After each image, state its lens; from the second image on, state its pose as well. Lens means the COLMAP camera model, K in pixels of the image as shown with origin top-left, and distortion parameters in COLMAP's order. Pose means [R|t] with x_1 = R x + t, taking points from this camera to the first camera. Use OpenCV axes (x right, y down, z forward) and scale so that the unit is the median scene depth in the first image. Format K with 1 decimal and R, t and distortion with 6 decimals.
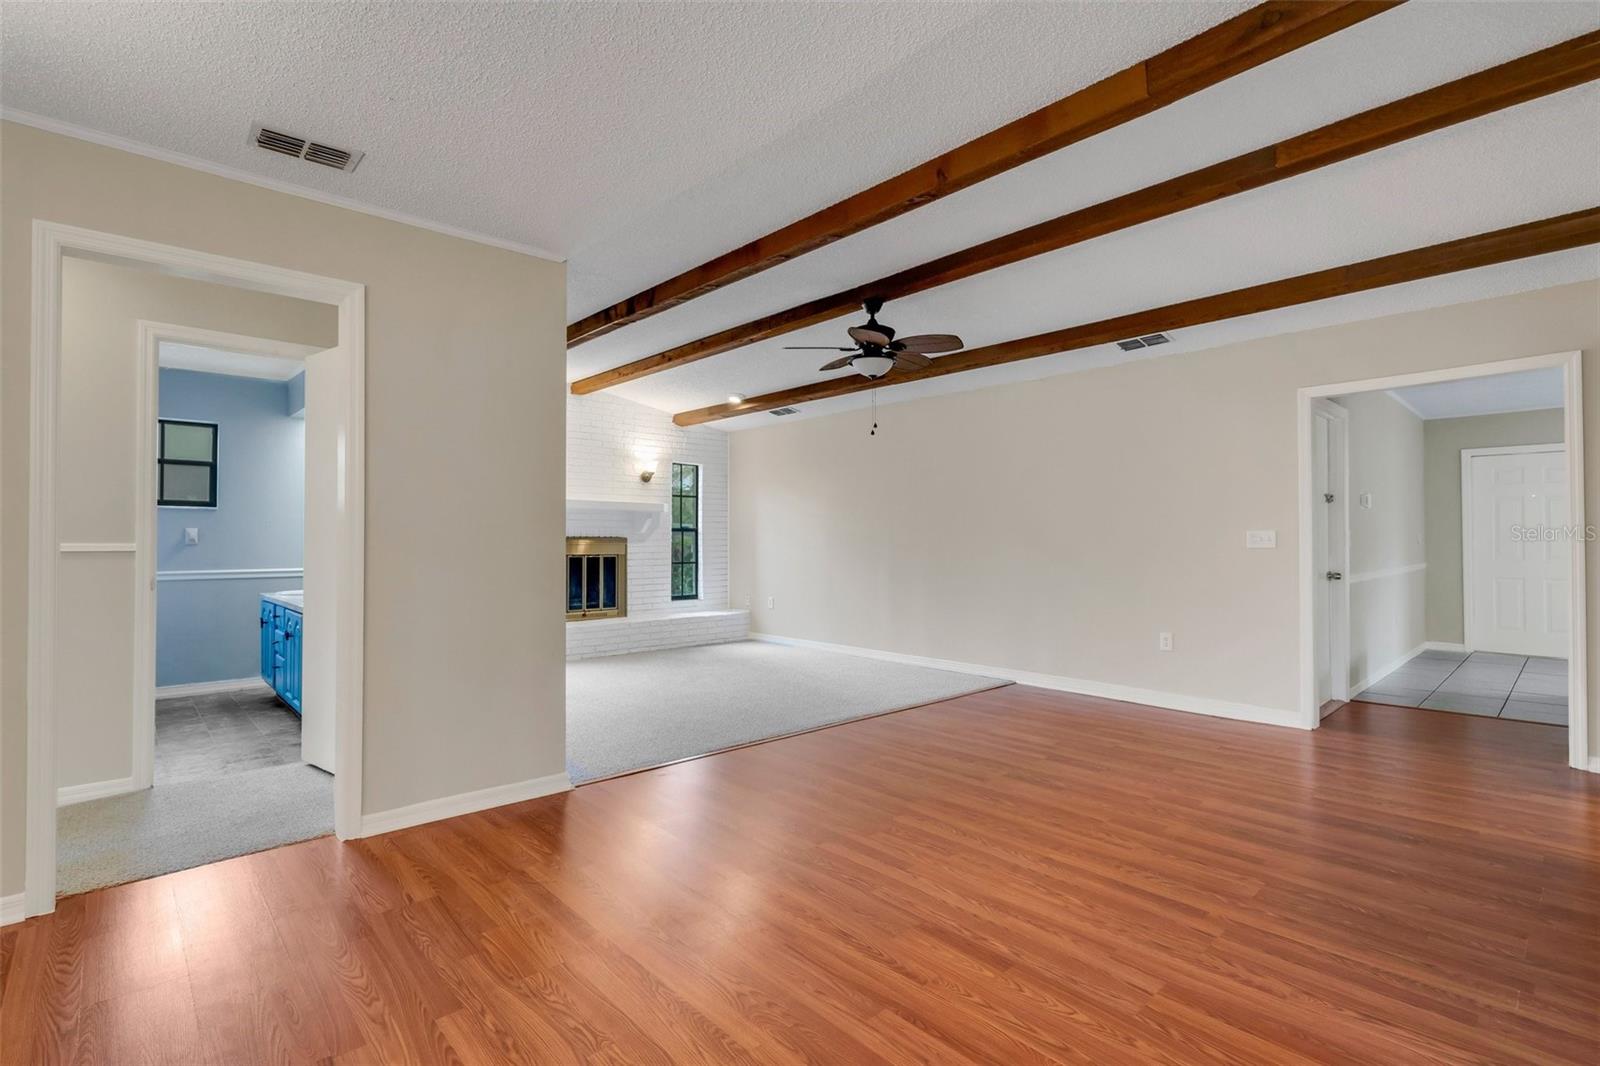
lens RADIAL K [[736.5, 0, 785.8], [0, 736.5, 527.7], [0, 0, 1]] dist [-0.004500, 0.001261]
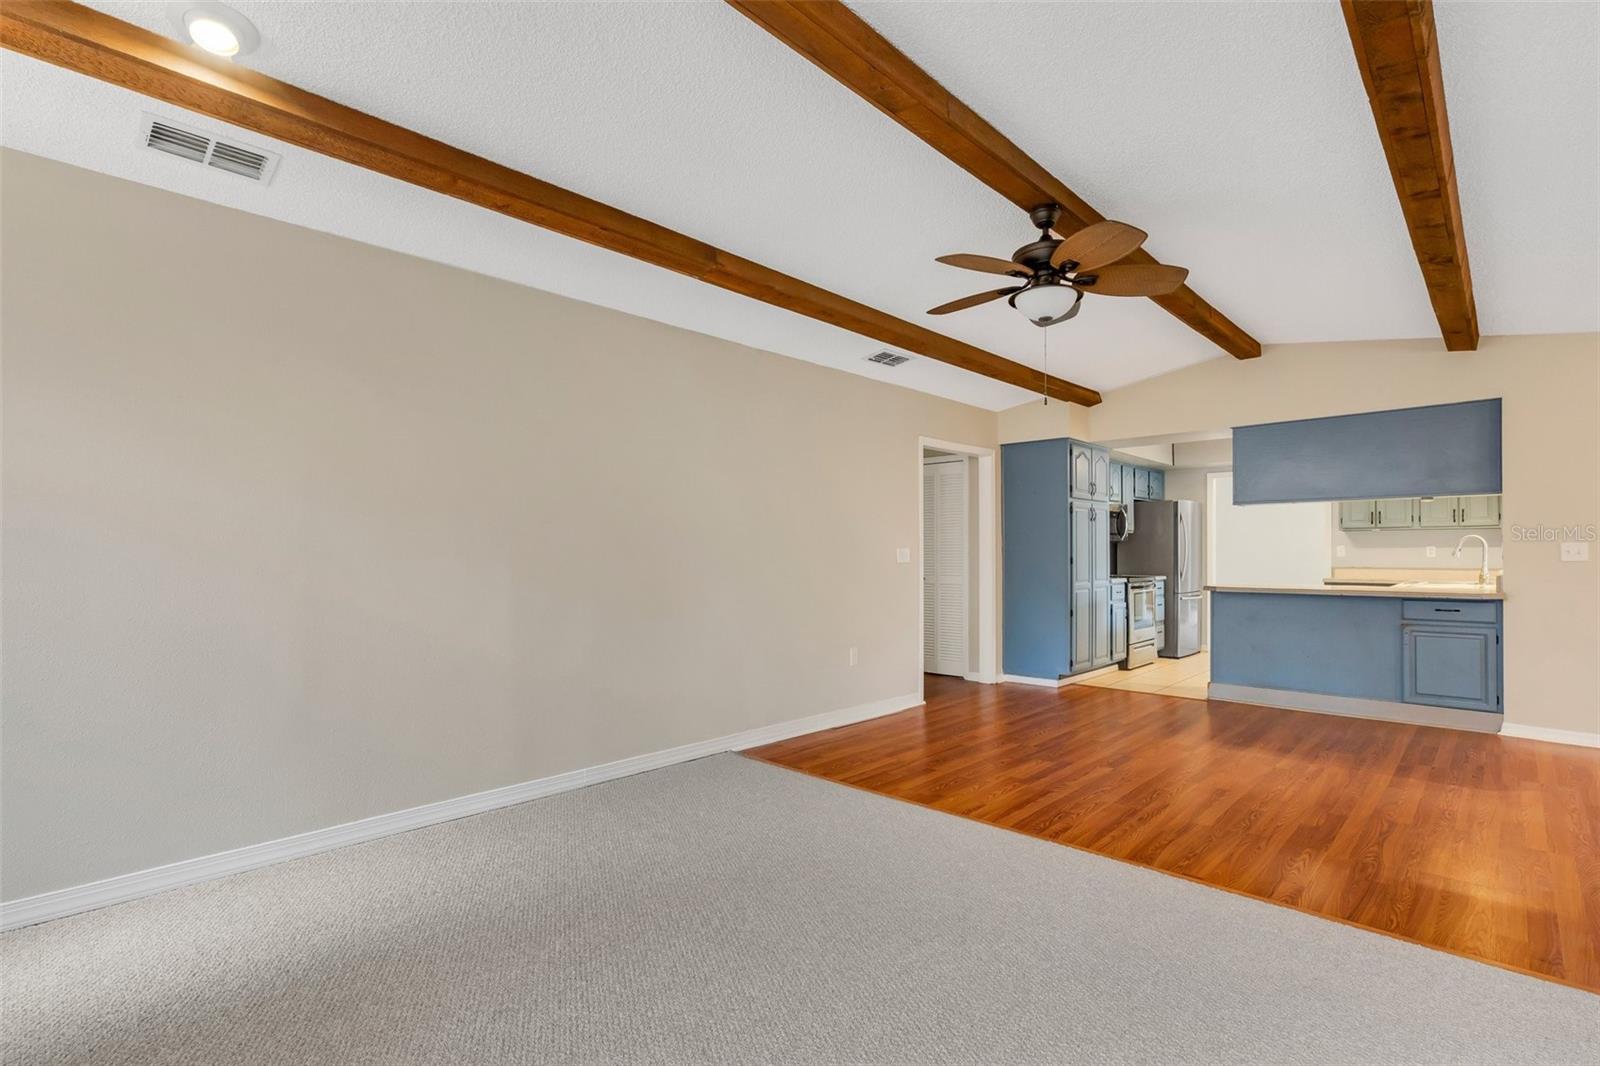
lens RADIAL K [[736.5, 0, 798.4], [0, 736.5, 553.4], [0, 0, 1]] dist [-0.004500, 0.001261]
pose [[-0.062931, 0.000003, 0.998018, -0.719130], [-0.013667, 0.999906, -0.000865, 0.019618], [-0.997924, -0.013695, -0.062925, 1.657661]]
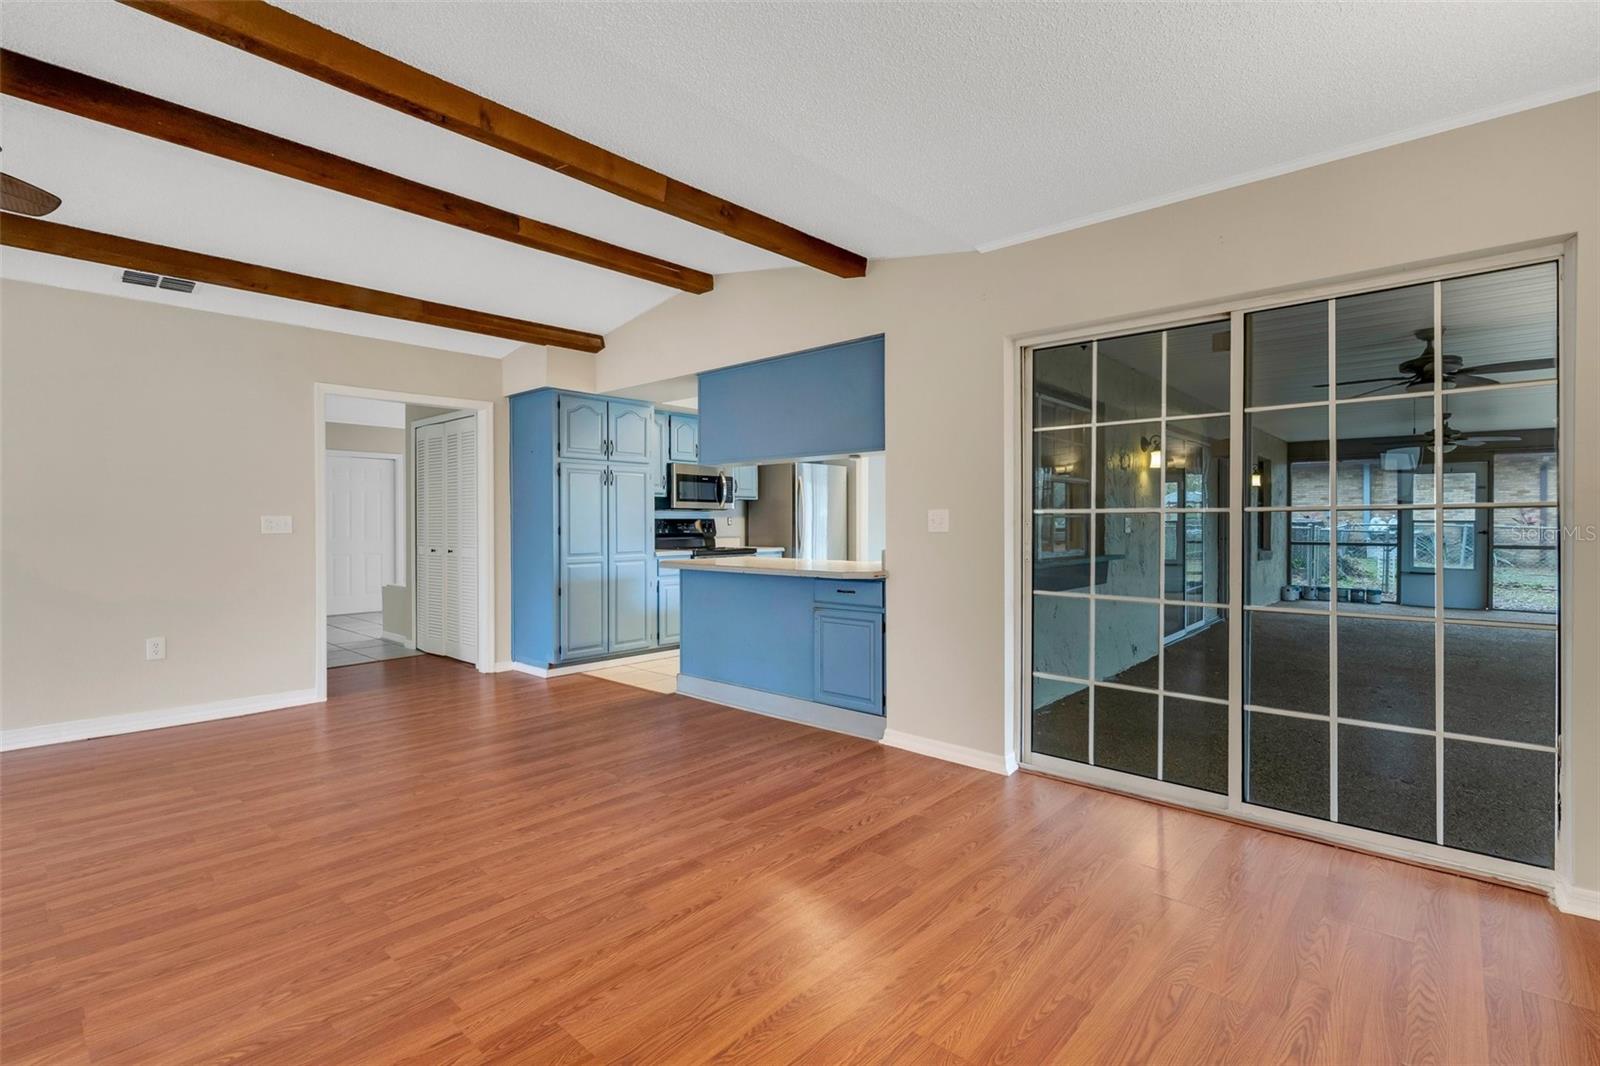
lens RADIAL K [[736.5, 0, 792.6], [0, 736.5, 516.0], [0, 0, 1]] dist [-0.004500, 0.001261]
pose [[-0.095481, 0.011151, 0.995369, -0.548491], [-0.015686, 0.999796, -0.012706, 0.007688], [-0.995308, -0.016827, -0.095287, 0.542586]]
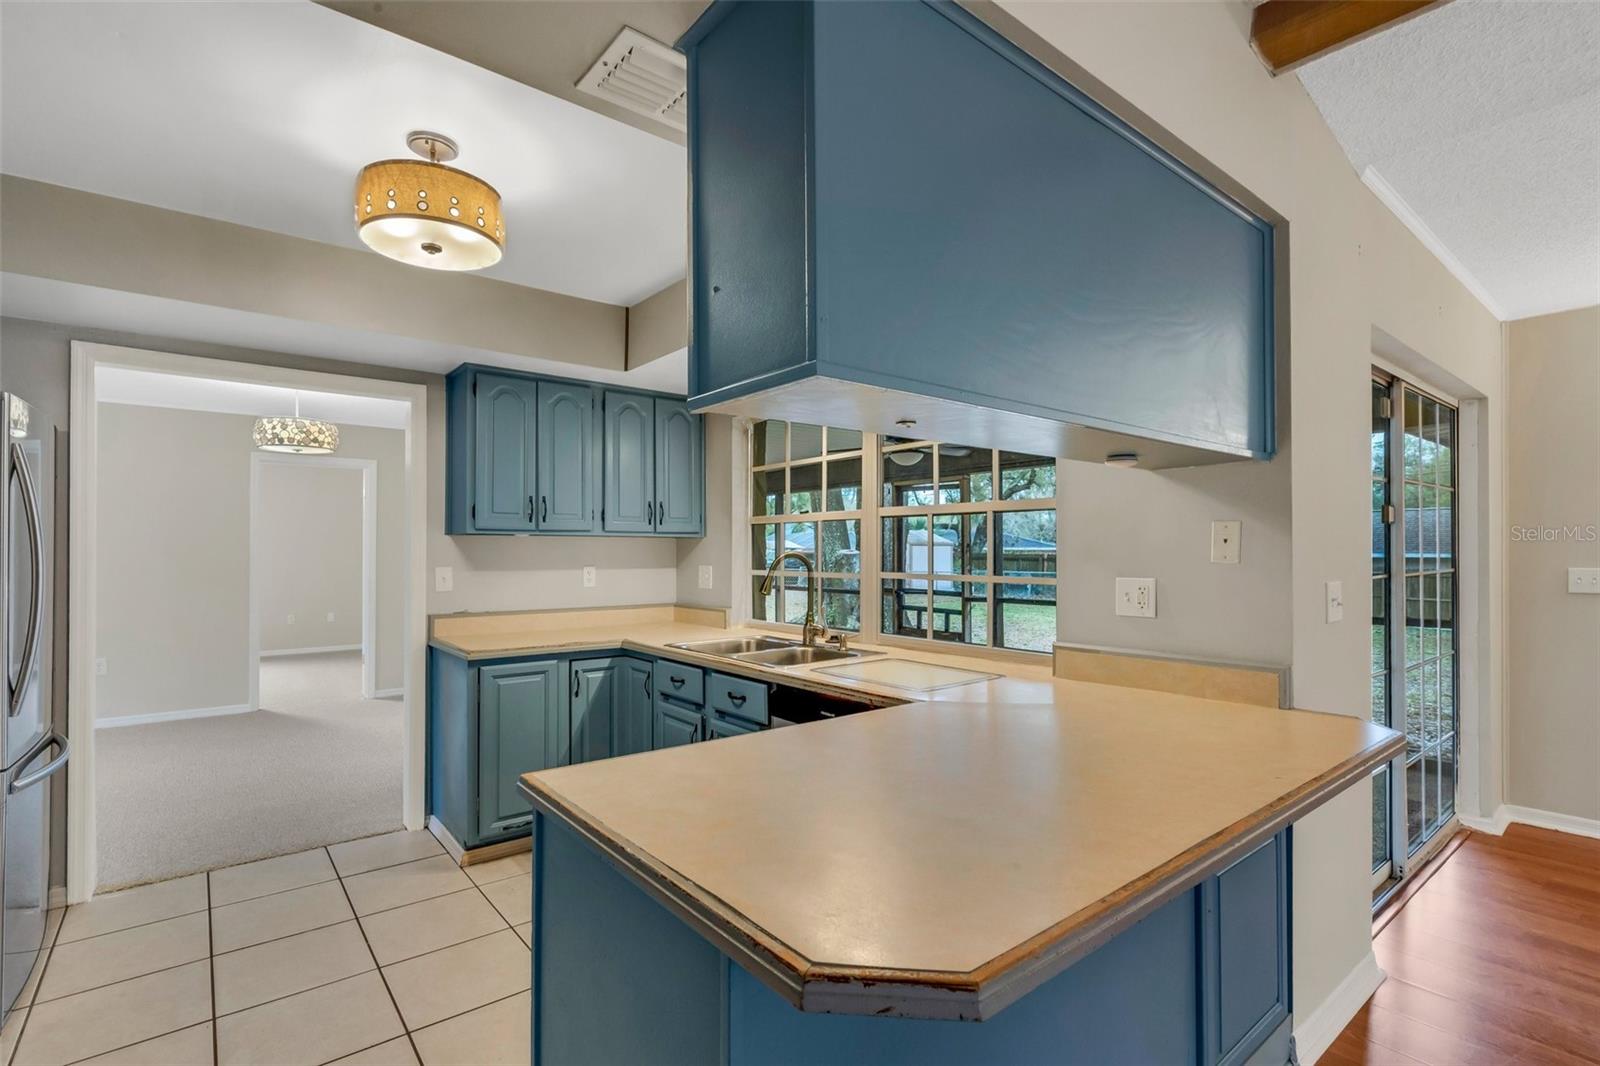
lens RADIAL K [[736.5, 0, 809.9], [0, 736.5, 546.4], [0, 0, 1]] dist [-0.004500, 0.001261]
pose [[-0.999289, 0.004309, 0.037466, 0.838602], [0.003559, 0.999793, -0.020056, -0.033724], [-0.037545, -0.019908, -0.999097, 0.877818]]
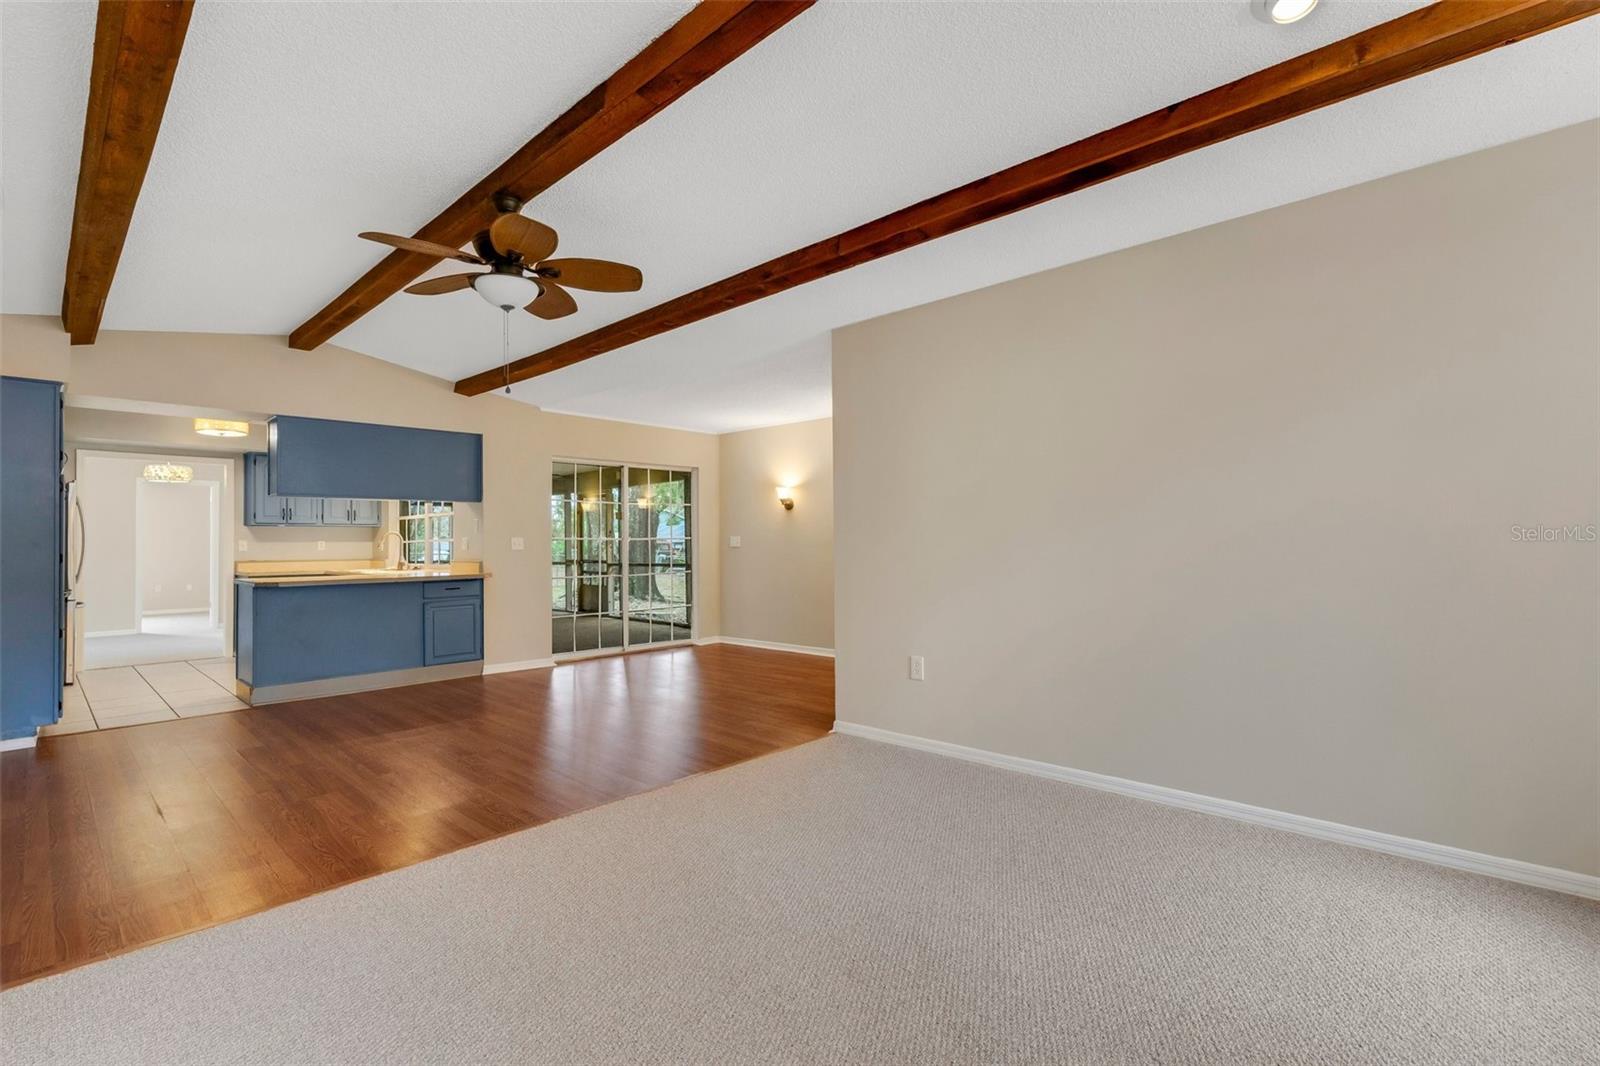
lens RADIAL K [[736.5, 0, 797.4], [0, 736.5, 536.2], [0, 0, 1]] dist [-0.004500, 0.001261]
pose [[-0.997253, 0.010021, -0.073388, -0.132594], [0.011760, 0.999659, -0.023300, 0.031247], [0.073130, -0.024099, -0.997031, 2.230794]]
